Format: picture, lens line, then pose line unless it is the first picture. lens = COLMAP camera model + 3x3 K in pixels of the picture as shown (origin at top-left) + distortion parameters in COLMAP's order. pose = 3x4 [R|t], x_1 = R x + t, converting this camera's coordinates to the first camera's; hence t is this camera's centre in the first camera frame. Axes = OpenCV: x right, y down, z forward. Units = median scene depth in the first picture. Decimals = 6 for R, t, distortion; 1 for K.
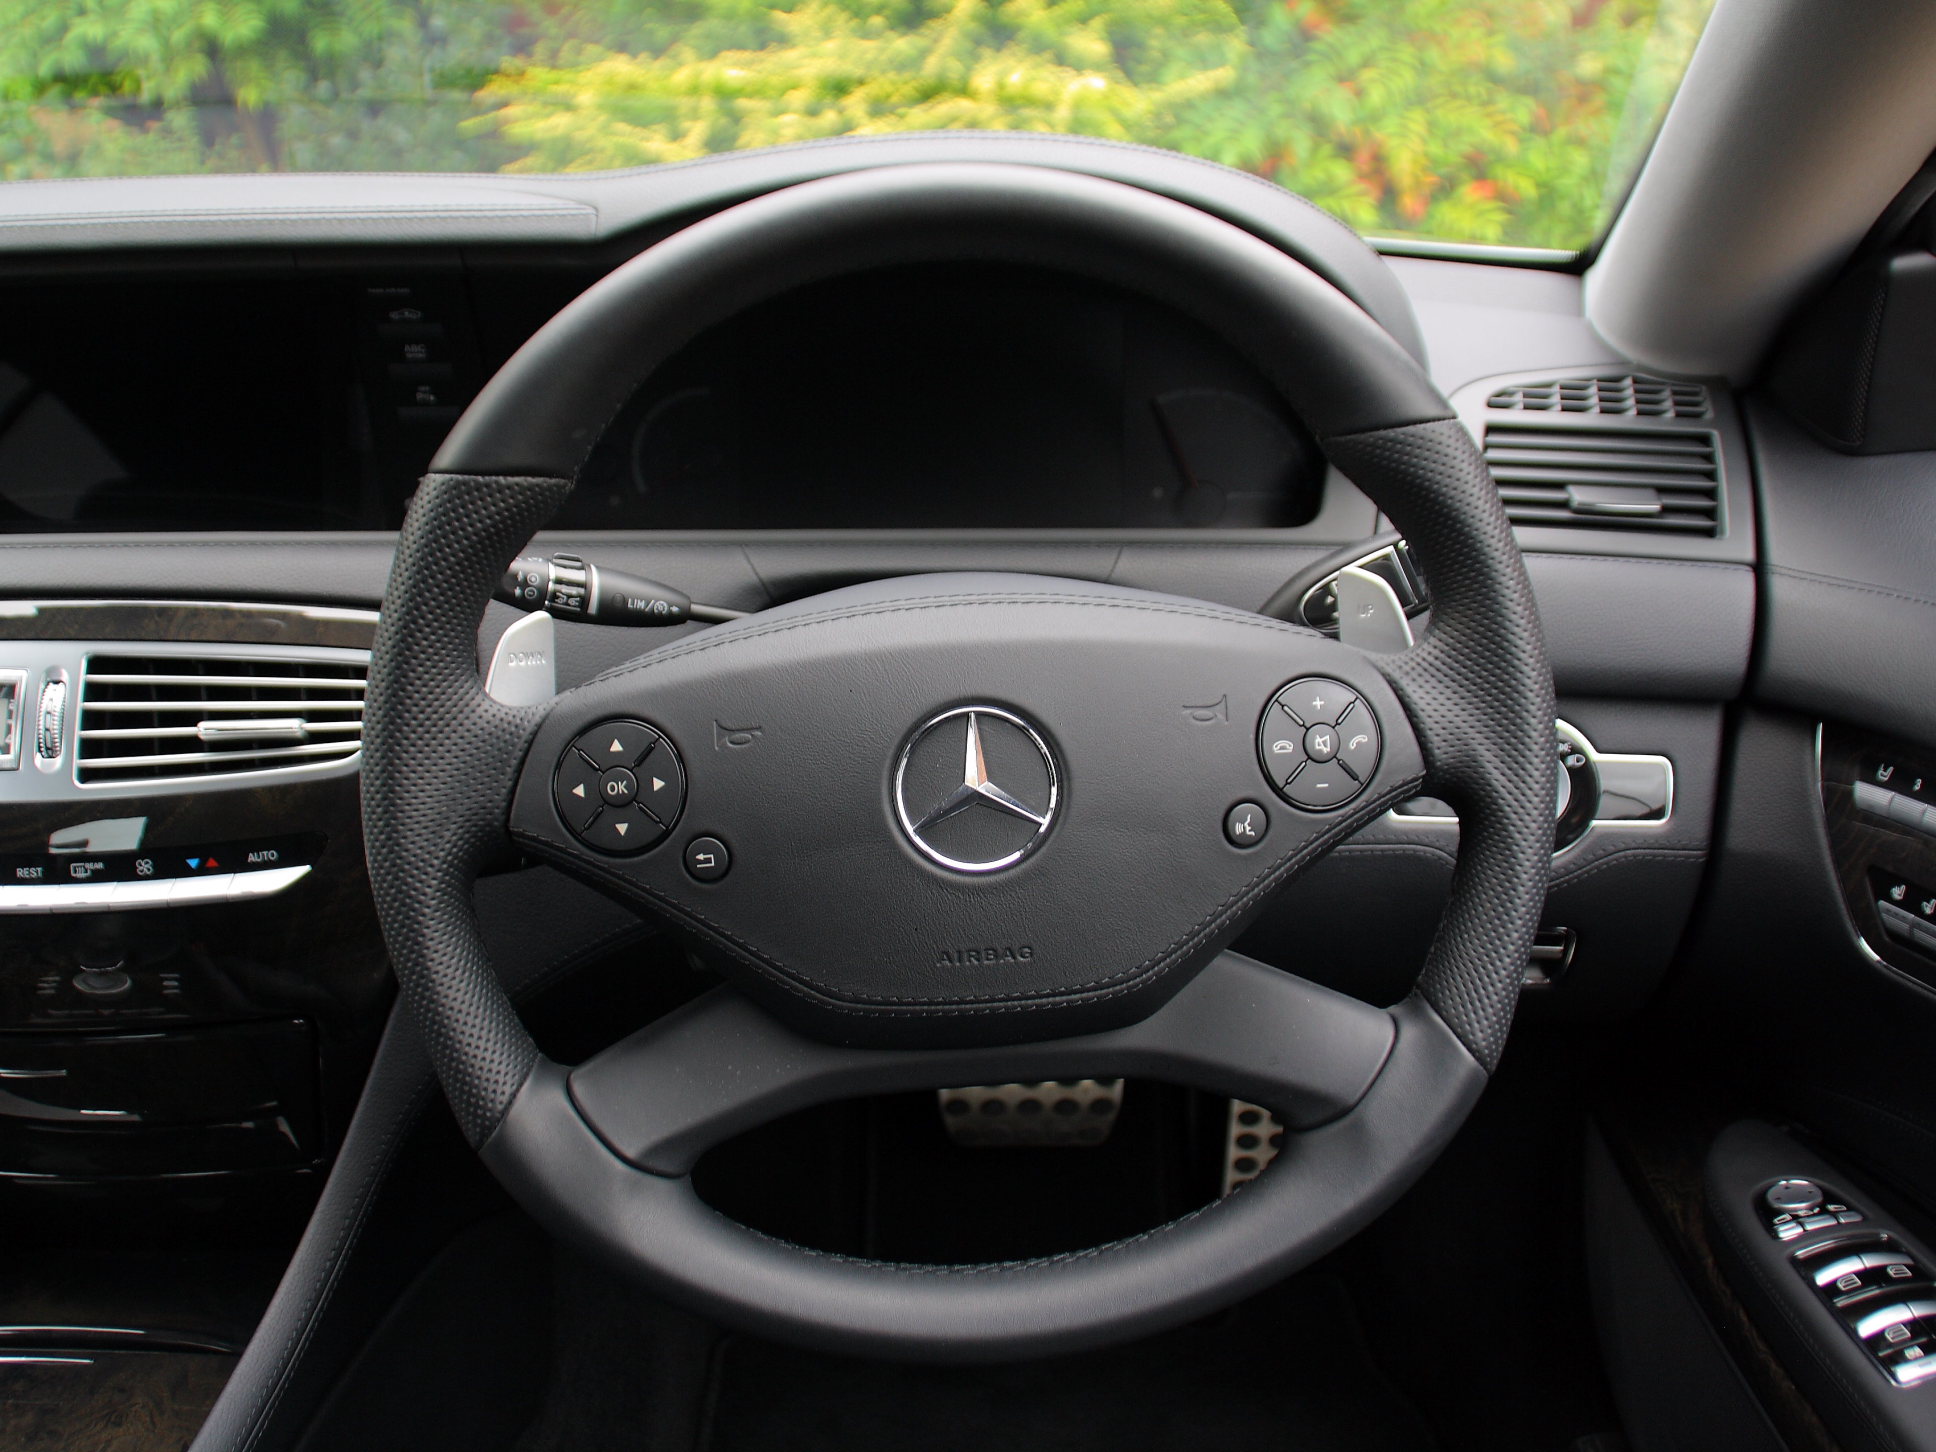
lens RADIAL K [[1804.6, 0, 974.8], [0, 1804.6, 649.1], [0, 0, 1]] dist [-0.111491, 0.000000]
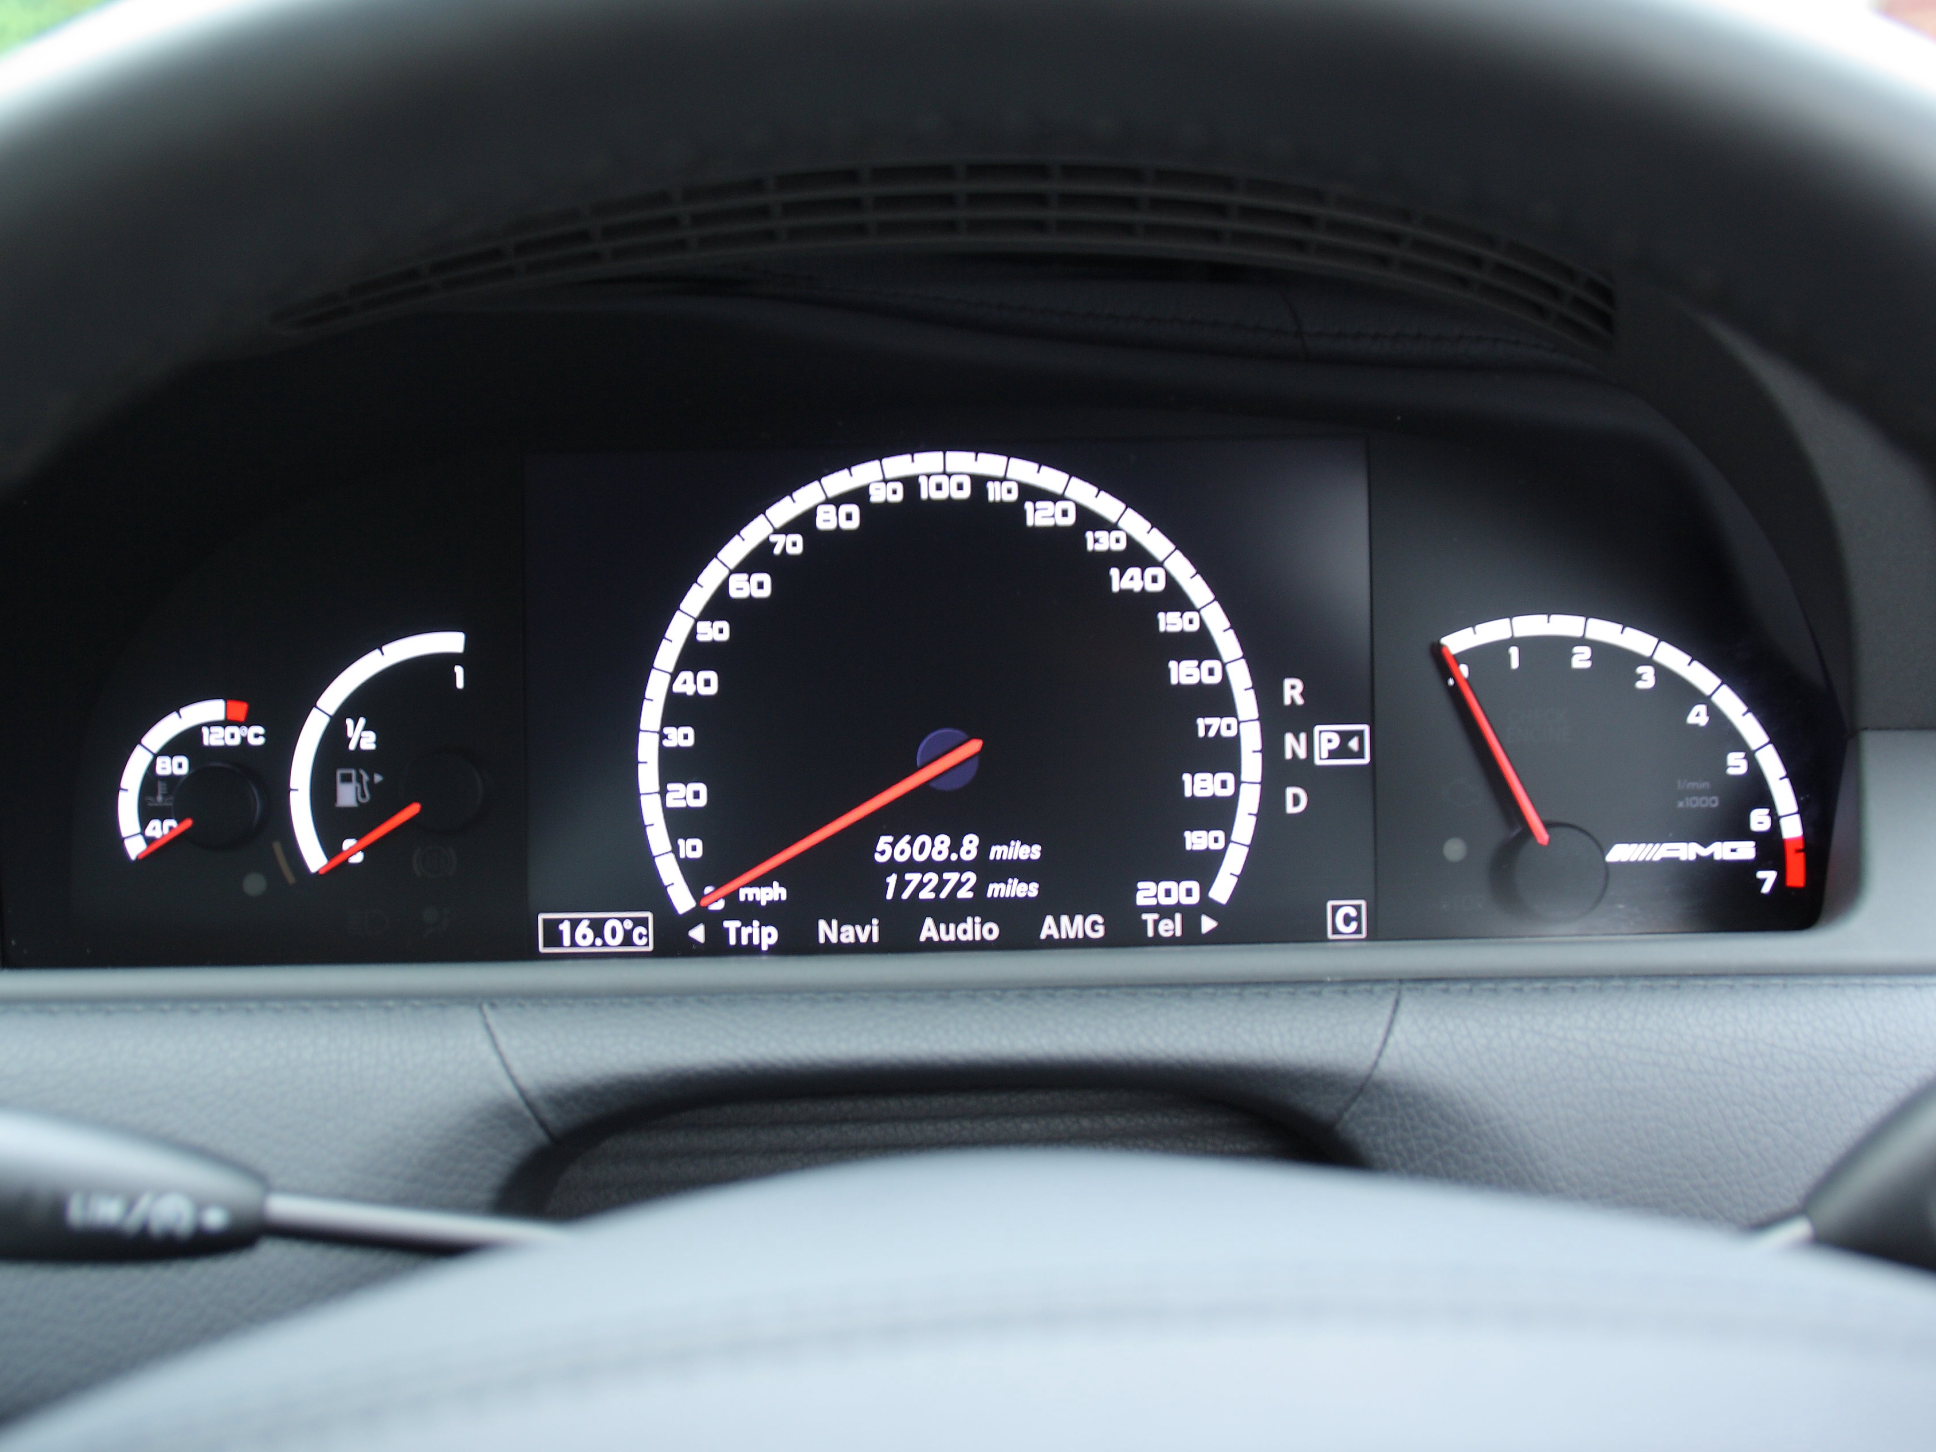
lens RADIAL K [[2152.6, 0, 977.0], [0, 2152.6, 714.0], [0, 0, 1]] dist [-0.131361, 0.000000]
pose [[0.998612, -0.018140, -0.049457, 0.009689], [0.011953, 0.992380, -0.122634, -0.060034], [0.051304, 0.121873, 0.991219, 0.494726]]
